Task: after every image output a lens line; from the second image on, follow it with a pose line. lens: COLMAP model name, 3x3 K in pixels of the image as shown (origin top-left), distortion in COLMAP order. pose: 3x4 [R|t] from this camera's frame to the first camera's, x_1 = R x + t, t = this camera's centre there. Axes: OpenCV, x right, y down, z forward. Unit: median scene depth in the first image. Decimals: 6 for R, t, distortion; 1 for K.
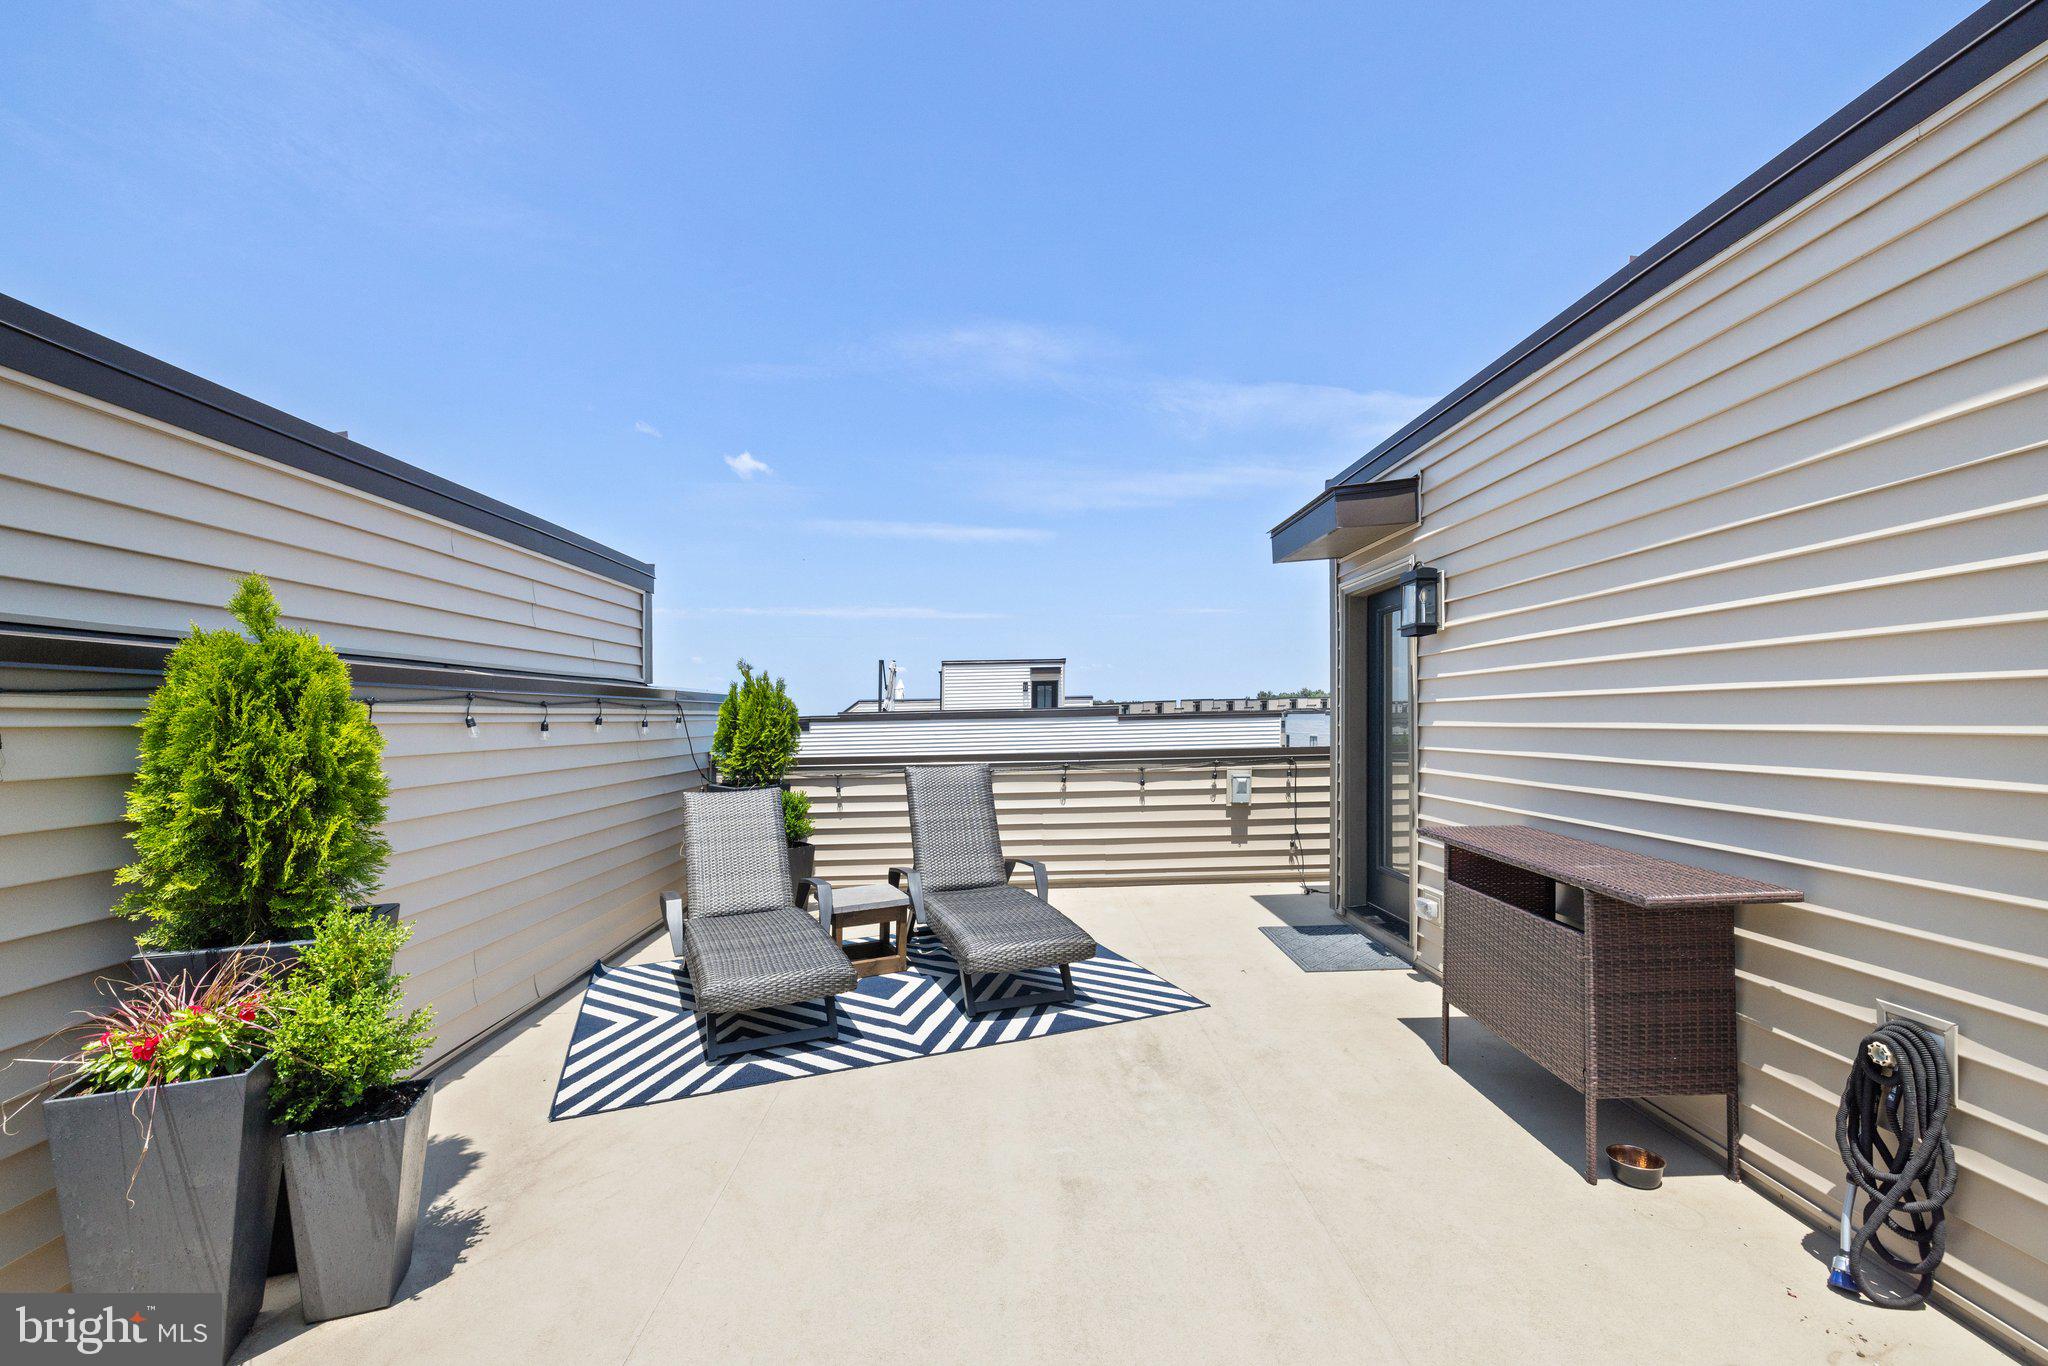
lens RADIAL K [[890.5, 0, 1016.1], [0, 890.5, 744.0], [0, 0, 1]] dist [0.001922, -0.000593]
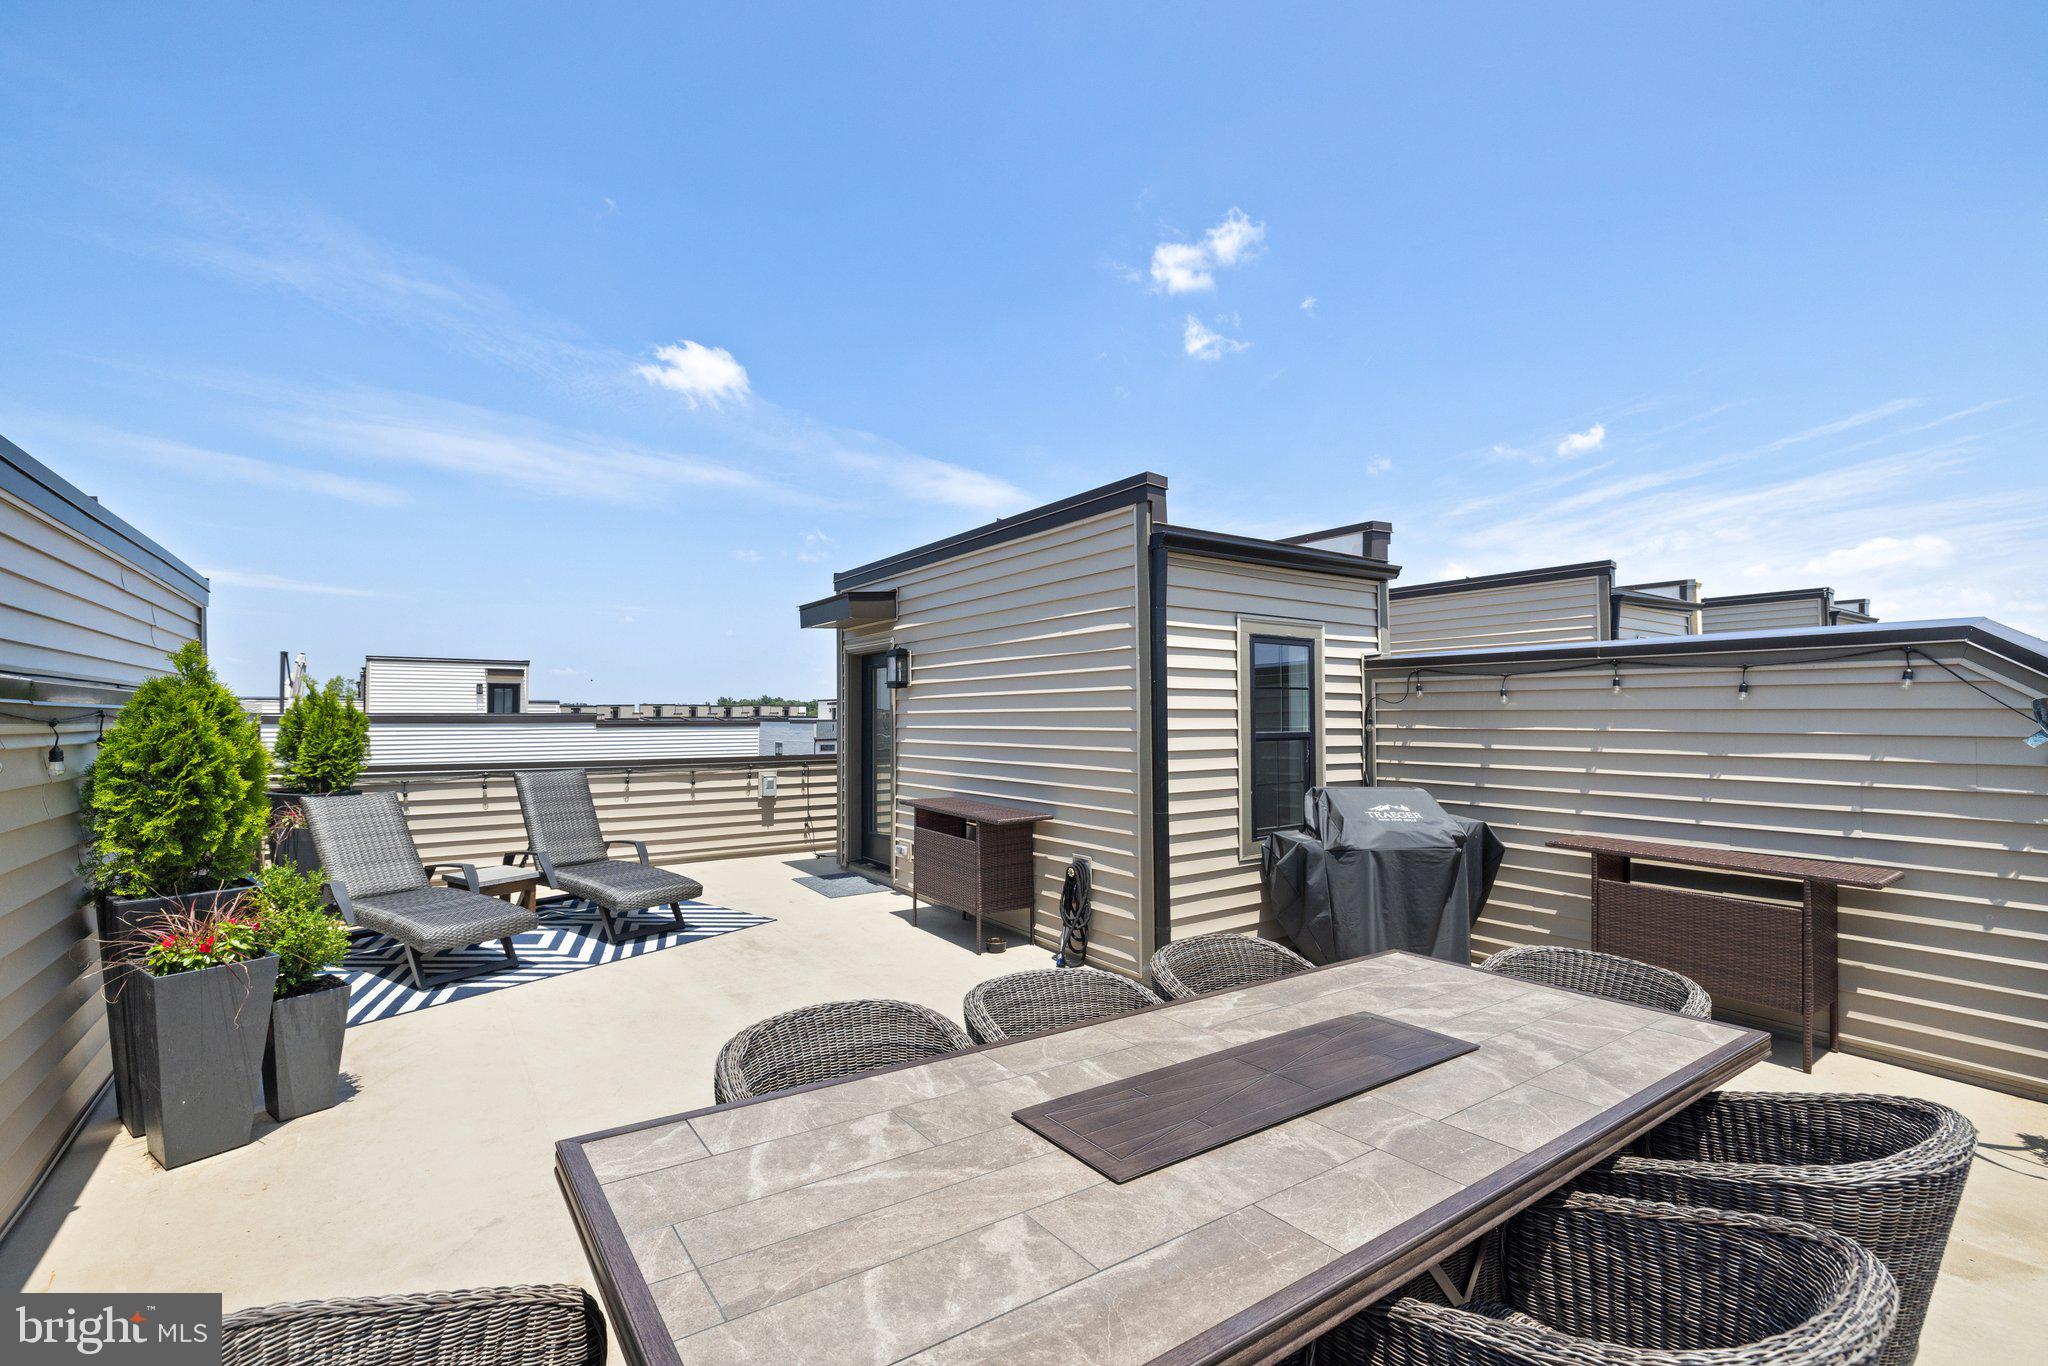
lens RADIAL K [[890.5, 0, 1033.8], [0, 890.5, 753.0], [0, 0, 1]] dist [0.001922, -0.000593]
pose [[0.820491, -0.001776, 0.571656, -0.294422], [0.000155, 0.999996, 0.002885, -0.004364], [-0.571659, -0.002278, 0.820488, -0.519646]]
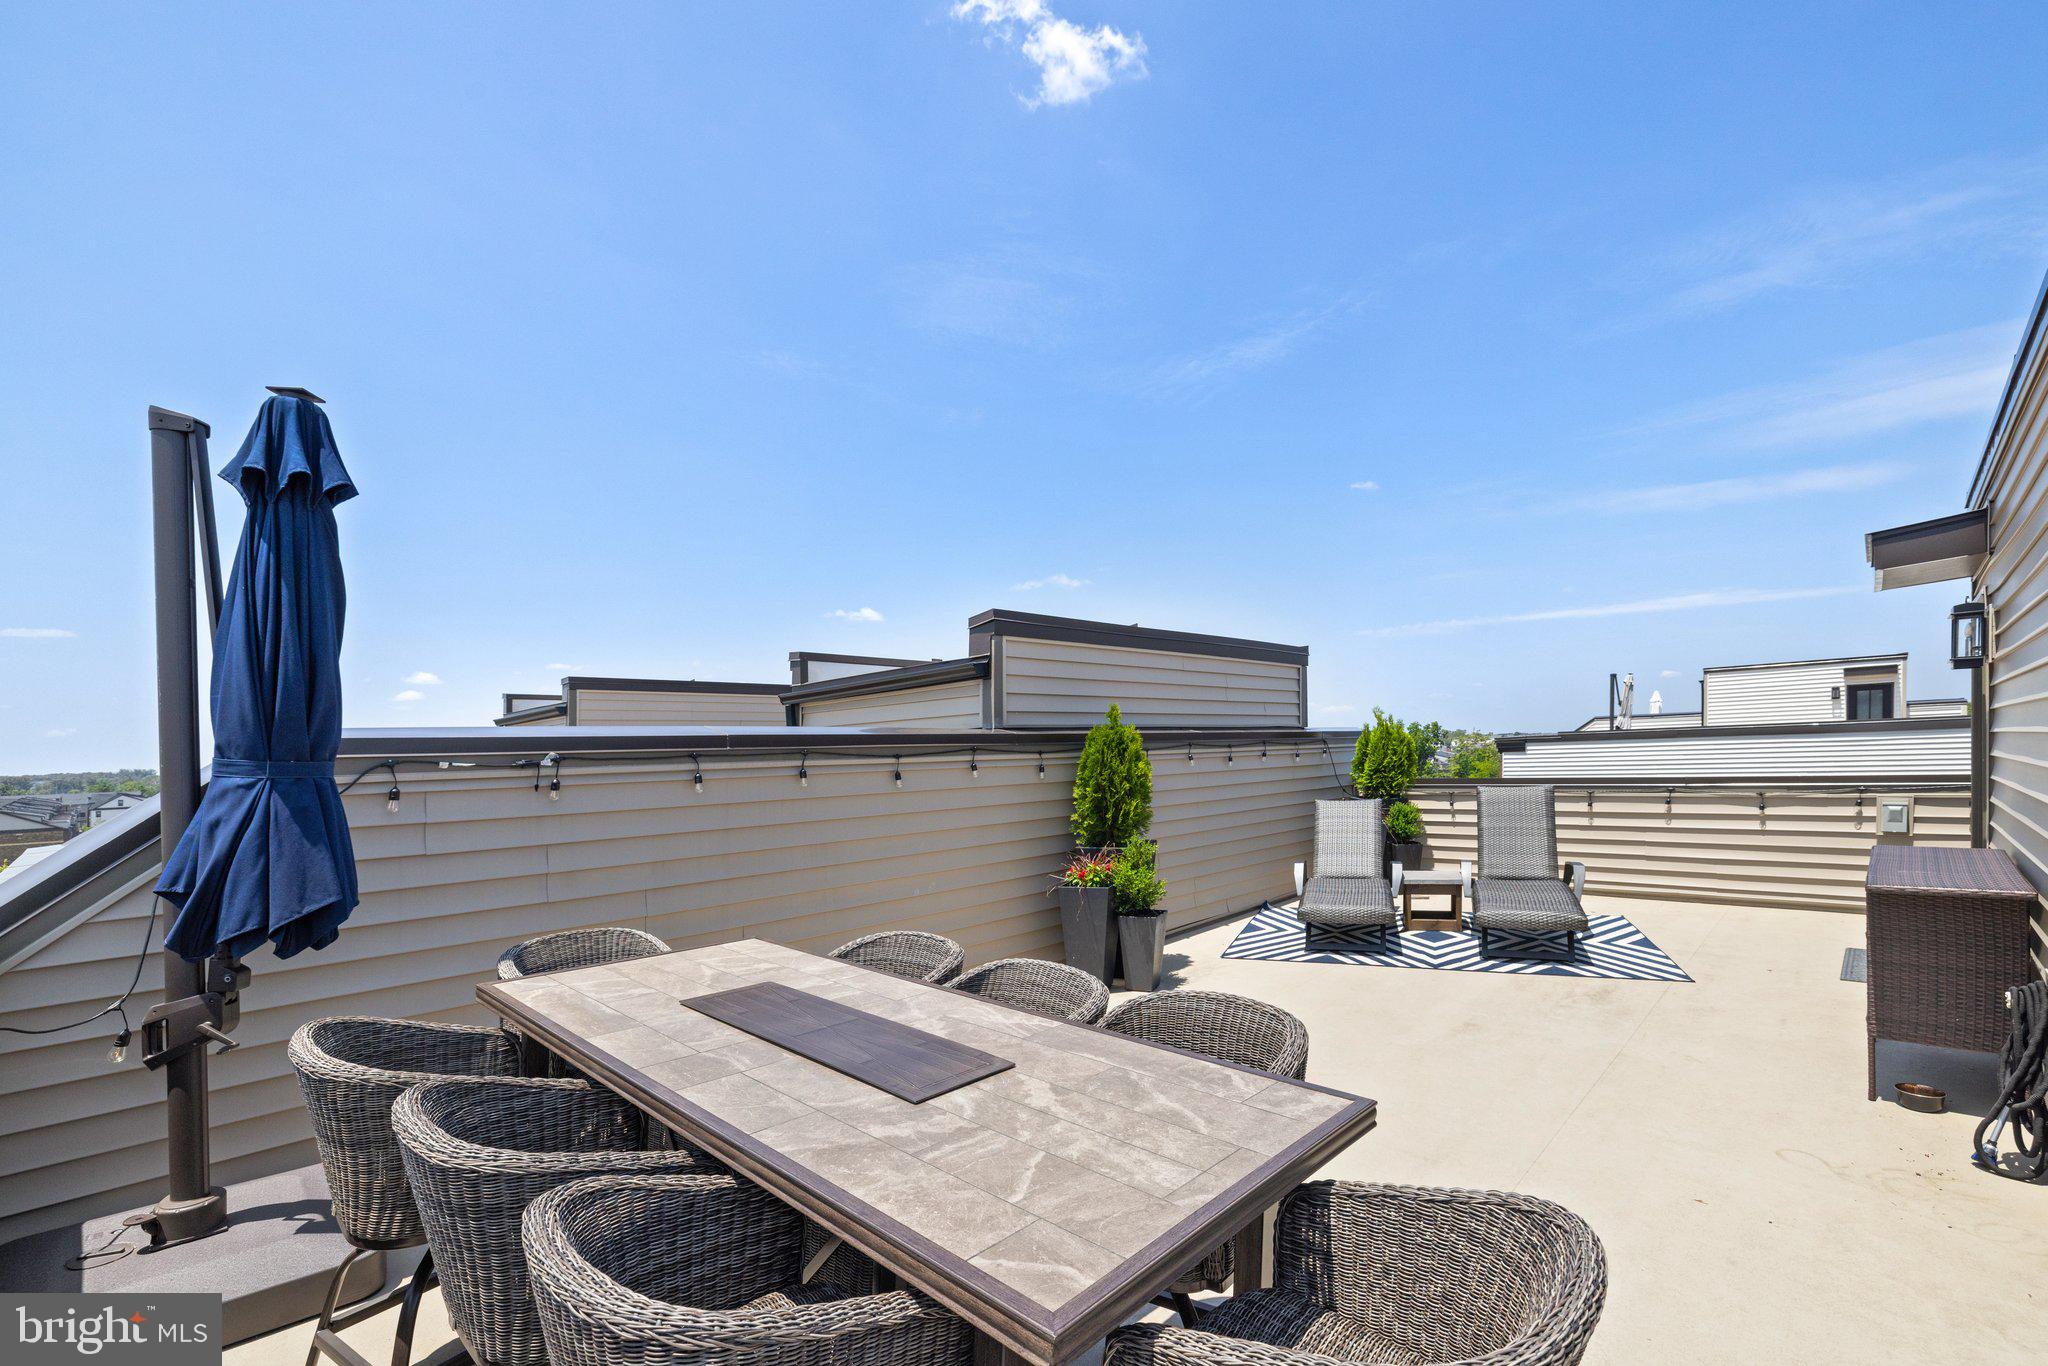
lens RADIAL K [[890.5, 0, 1013.0], [0, 890.5, 751.6], [0, 0, 1]] dist [0.001922, -0.000593]
pose [[0.698826, -0.007299, -0.715254, 0.425864], [-0.001191, 0.999935, -0.011368, -0.012802], [0.715291, 0.008796, 0.698772, -0.536781]]
